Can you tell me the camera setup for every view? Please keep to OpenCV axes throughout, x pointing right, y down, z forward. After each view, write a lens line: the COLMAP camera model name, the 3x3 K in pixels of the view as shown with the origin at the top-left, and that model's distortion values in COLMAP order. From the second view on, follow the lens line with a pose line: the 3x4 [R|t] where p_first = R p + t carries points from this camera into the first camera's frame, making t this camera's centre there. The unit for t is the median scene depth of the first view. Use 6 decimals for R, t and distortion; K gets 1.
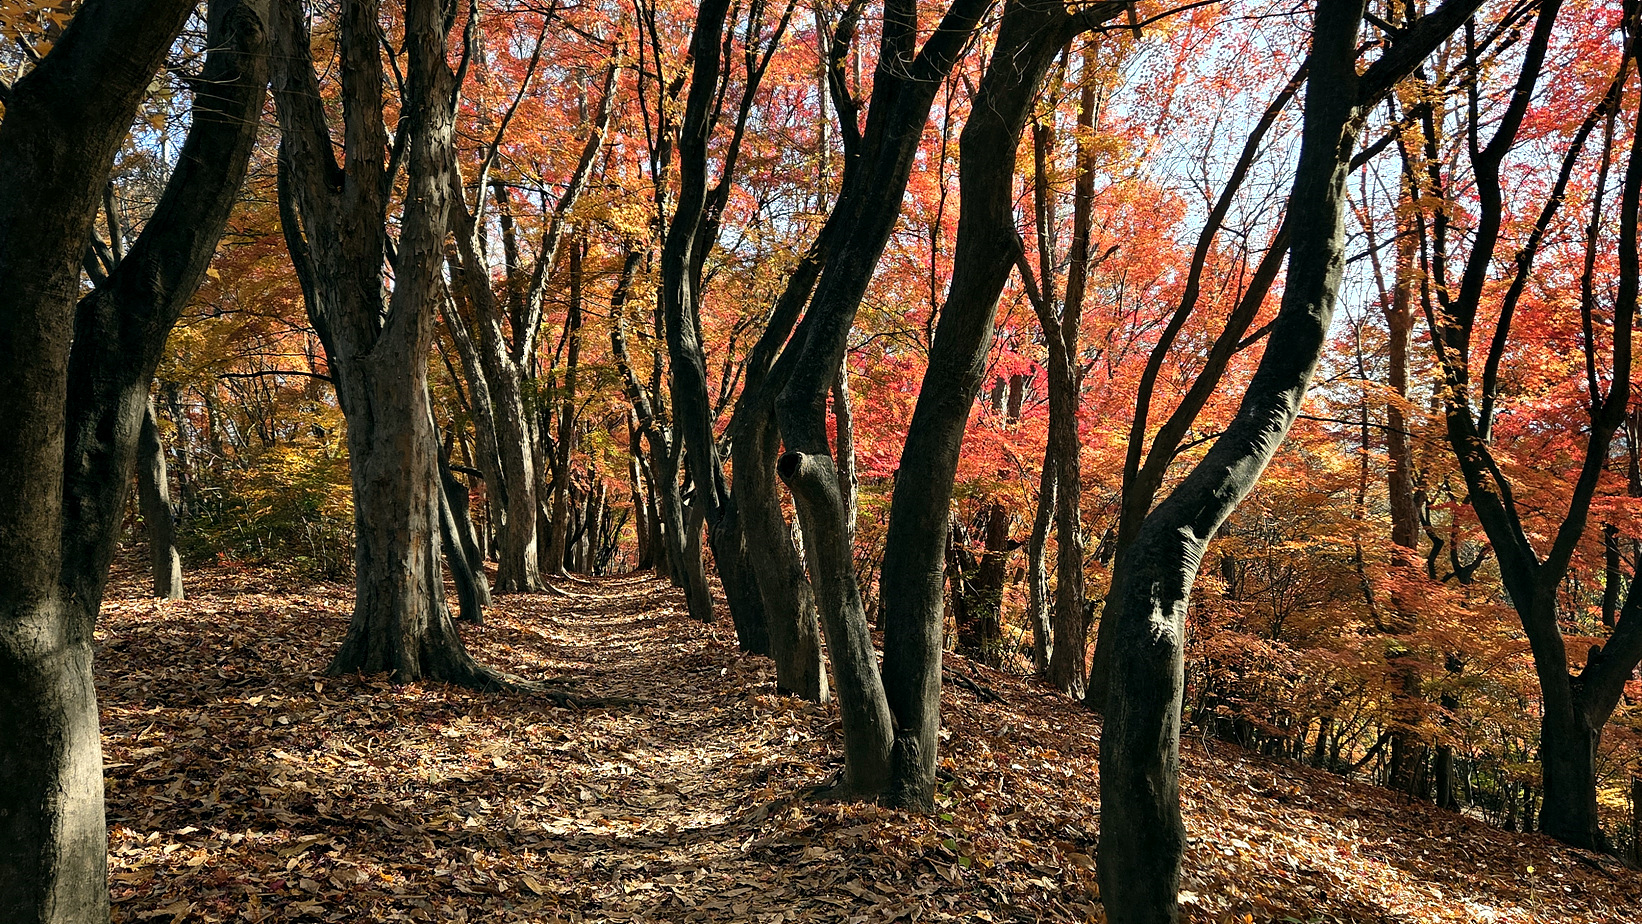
lens RADIAL K [[1114.4, 0, 823.0], [0, 1114.4, 461.2], [0, 0, 1]] dist [-0.000863, -0.000681]
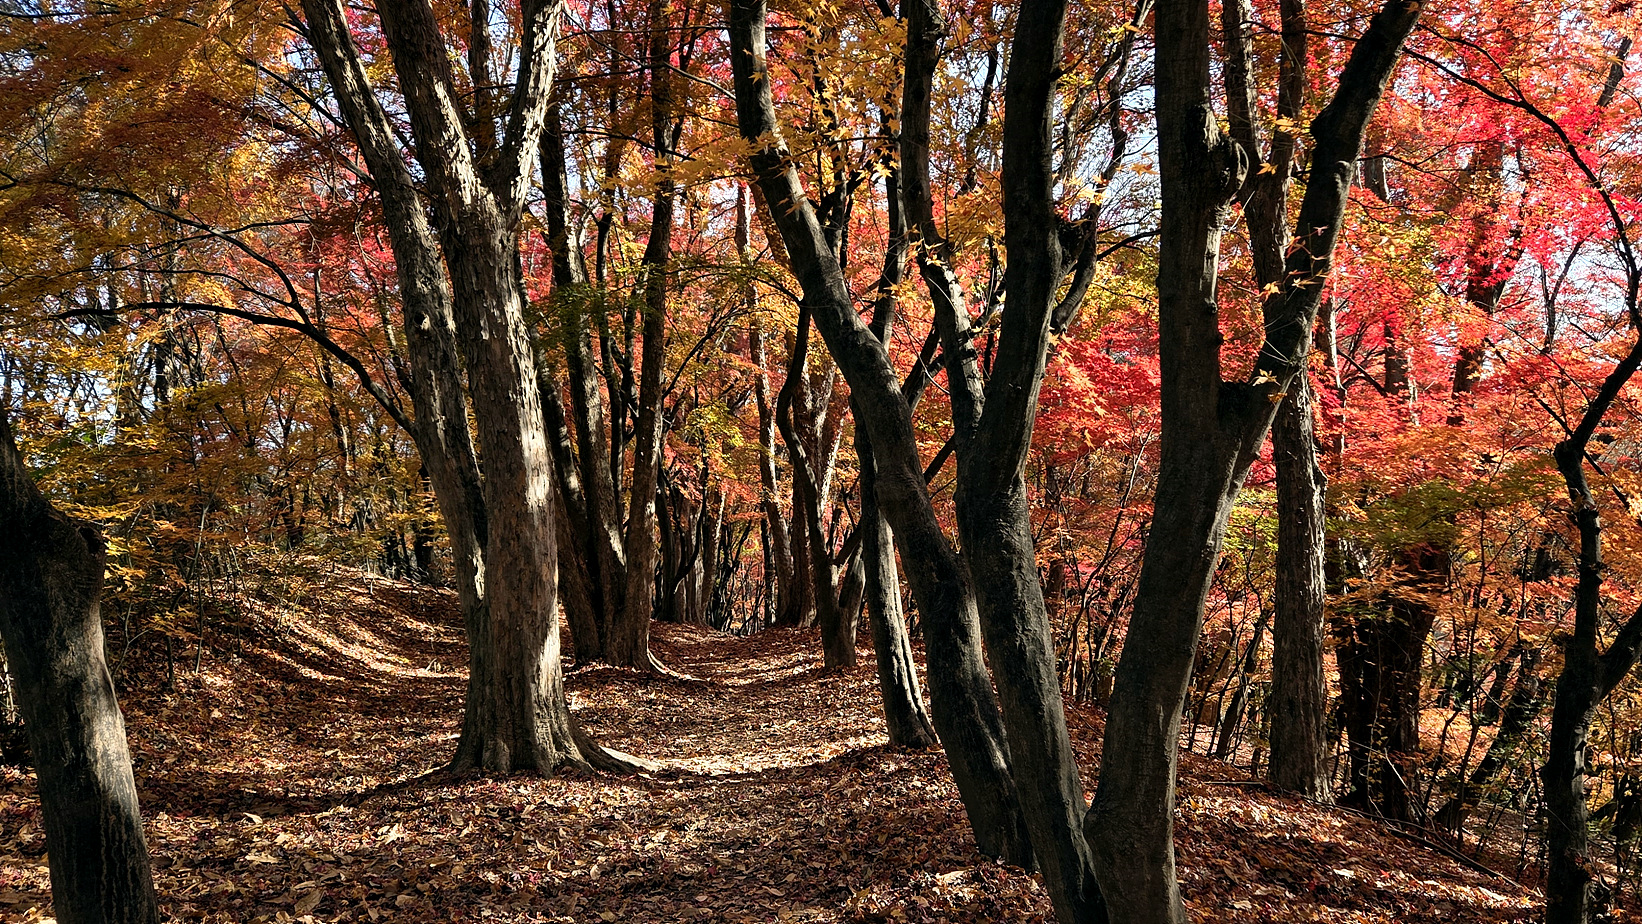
lens RADIAL K [[1114.4, 0, 820.1], [0, 1114.4, 464.1], [0, 0, 1]] dist [-0.000863, -0.000681]
pose [[0.994179, -0.016570, -0.106462, -0.068342], [0.016730, 0.999860, 0.000610, 0.005734], [0.106437, -0.002388, 0.994317, 0.349914]]
